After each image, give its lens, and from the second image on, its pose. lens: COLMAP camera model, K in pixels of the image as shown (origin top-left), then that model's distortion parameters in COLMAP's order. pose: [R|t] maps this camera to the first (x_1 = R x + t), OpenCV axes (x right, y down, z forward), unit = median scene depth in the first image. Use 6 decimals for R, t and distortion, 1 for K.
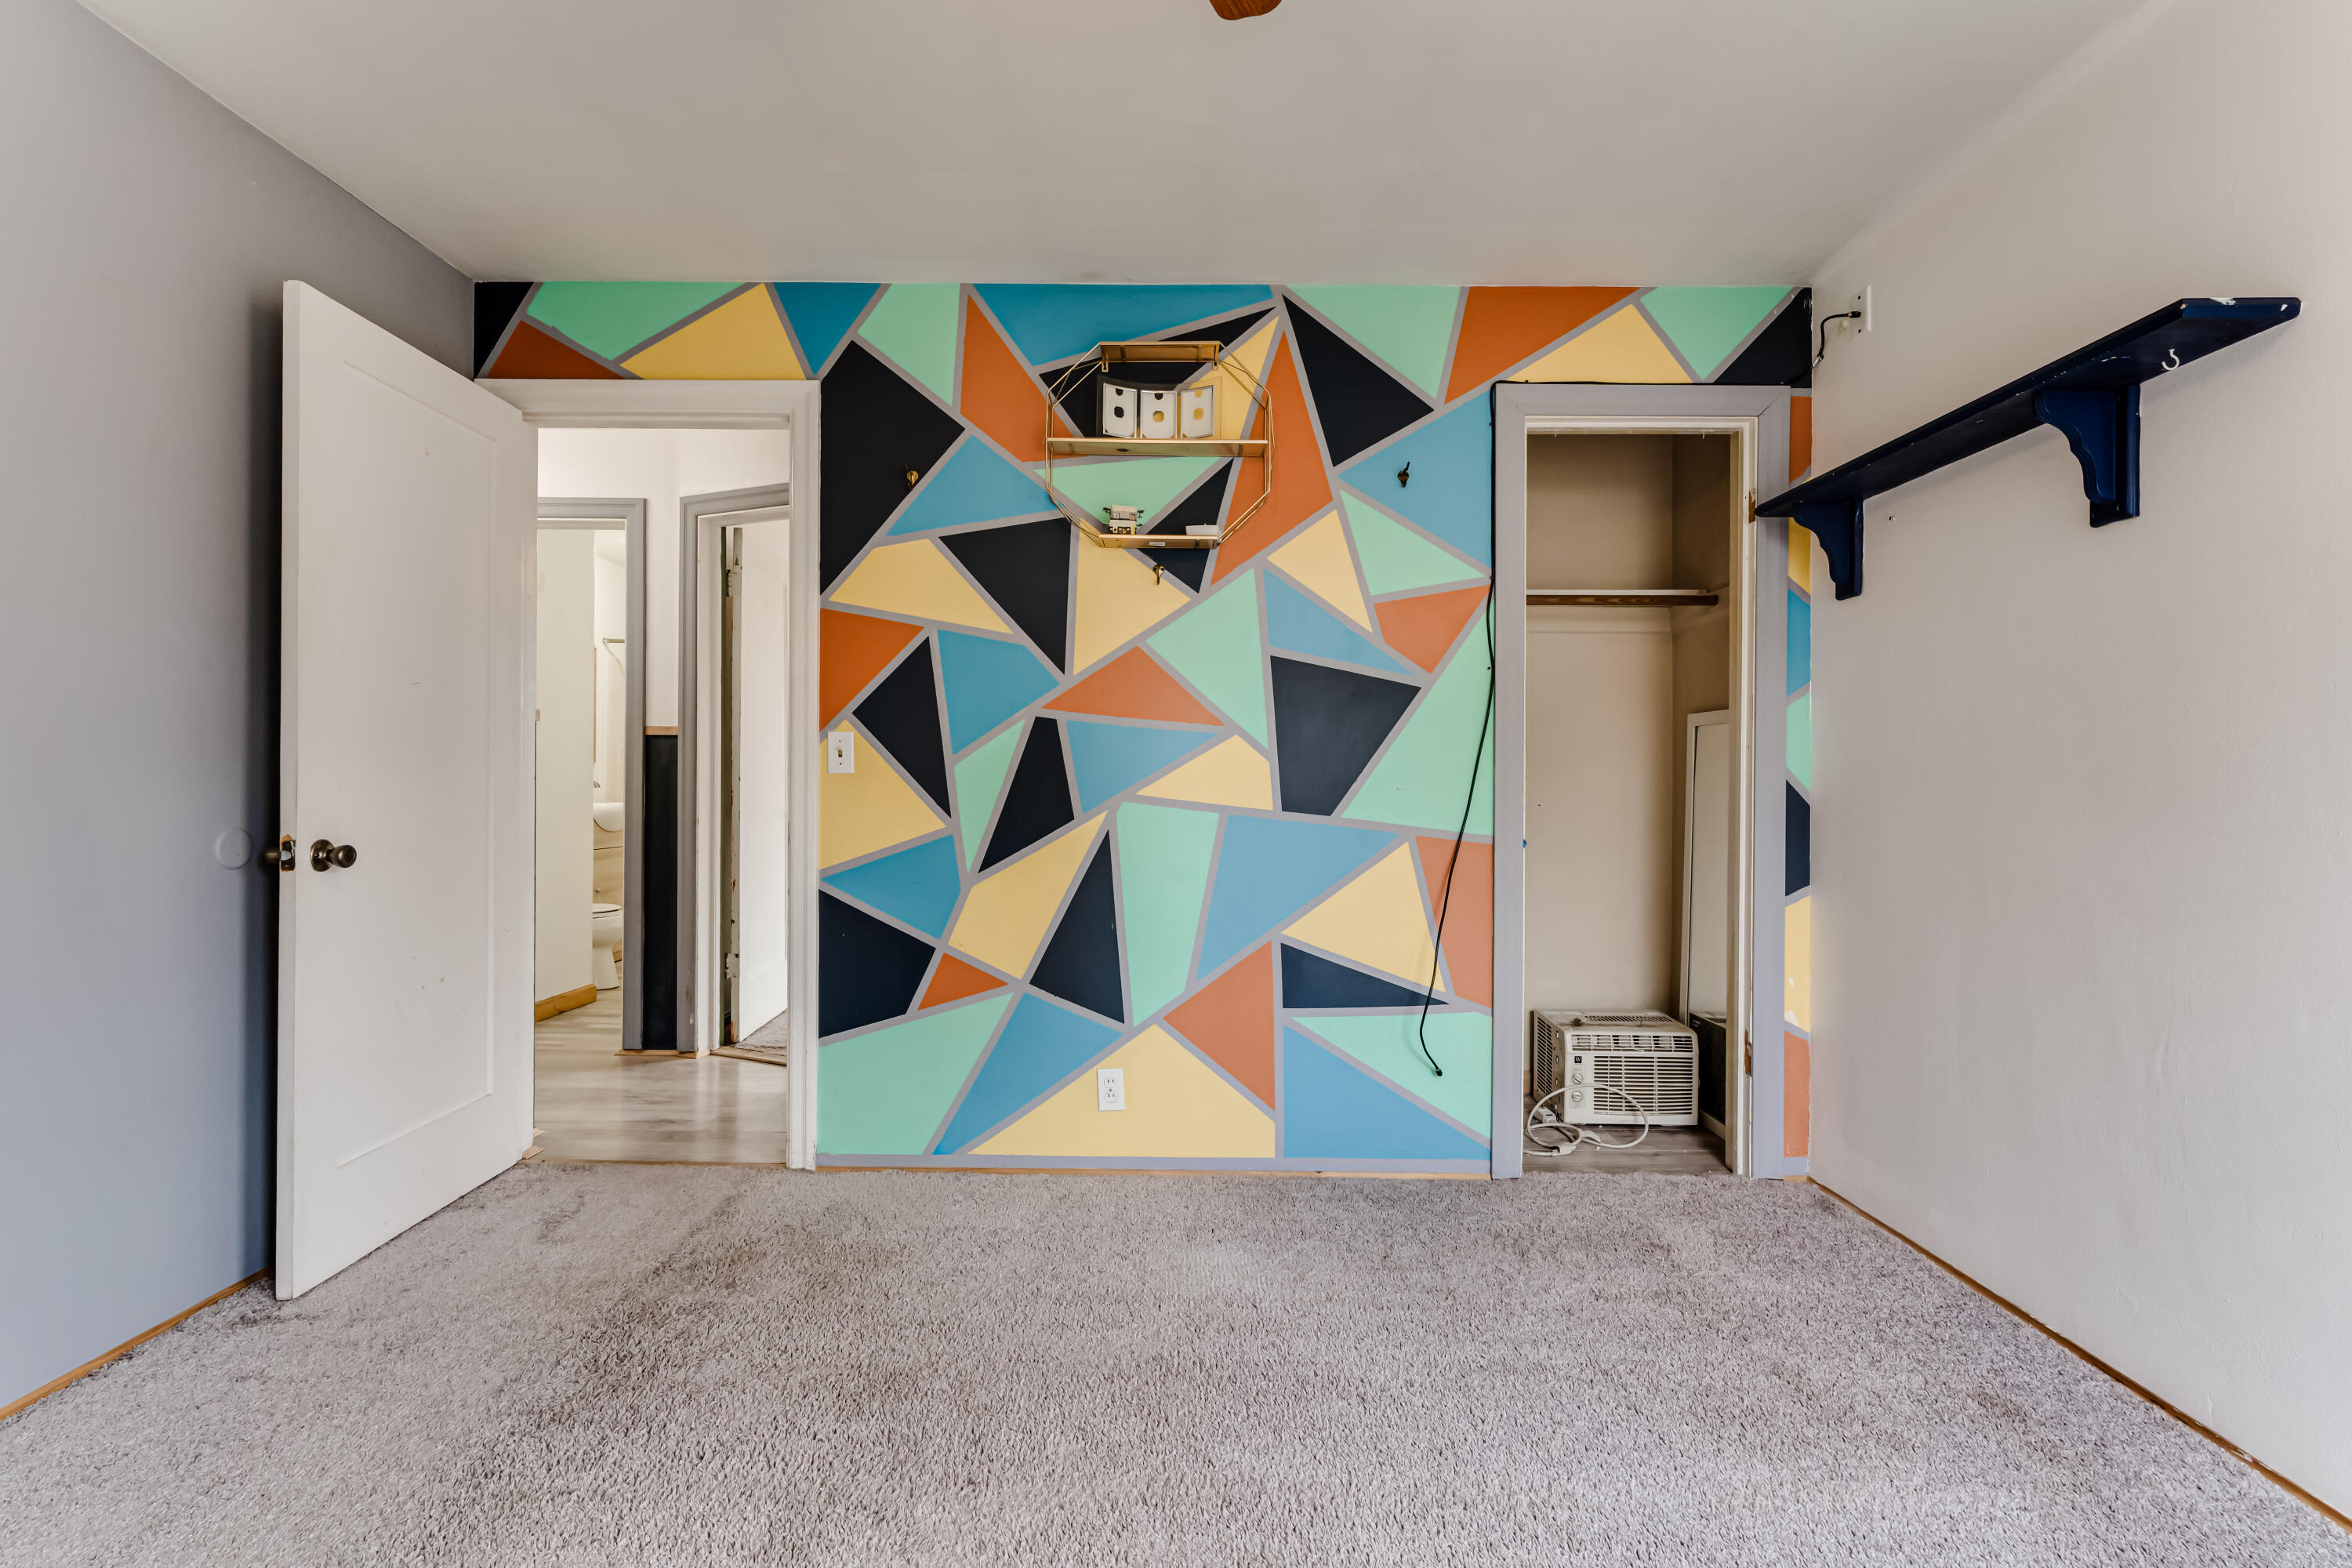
lens RADIAL K [[1066.7, 0, 1182.2], [0, 1066.7, 779.6], [0, 0, 1]] dist [-0.007570, 0.002346]
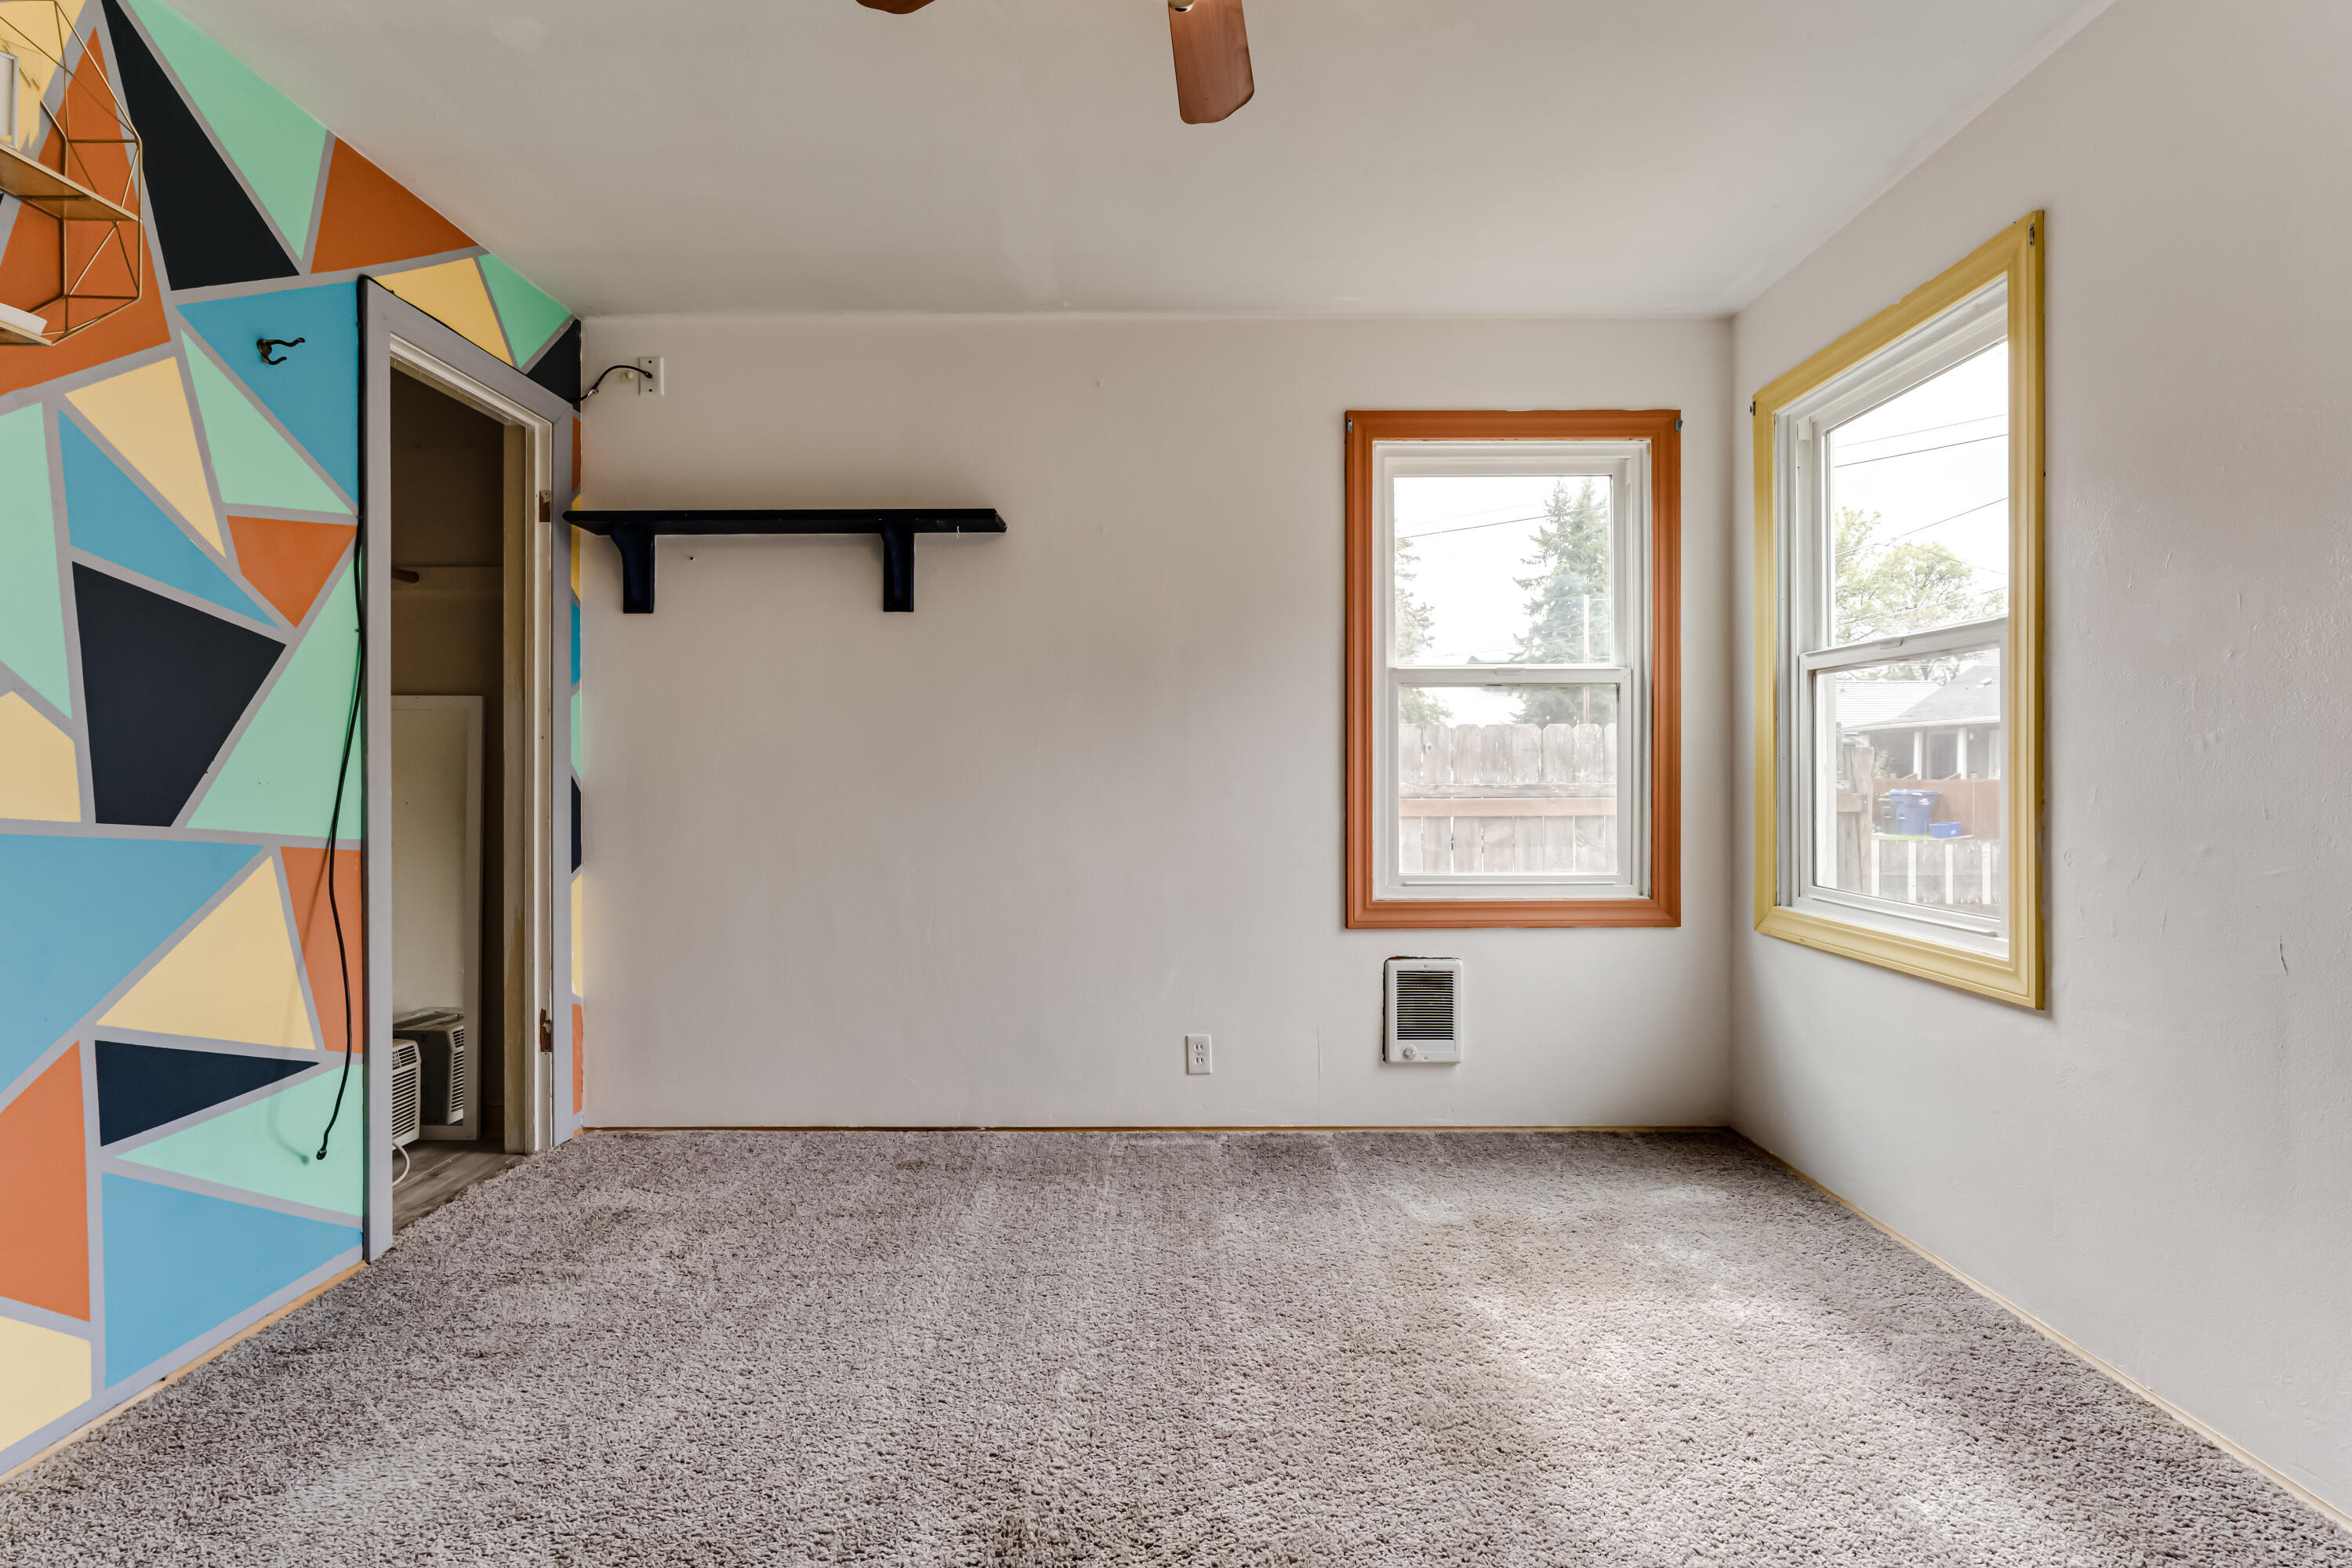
lens RADIAL K [[1066.7, 0, 1176.2], [0, 1066.7, 775.5], [0, 0, 1]] dist [-0.007570, 0.002346]
pose [[-0.007533, -0.009346, 0.999928, -0.514670], [-0.000671, 0.999956, 0.009341, -0.003561], [-0.999971, -0.000601, -0.007539, 0.390918]]
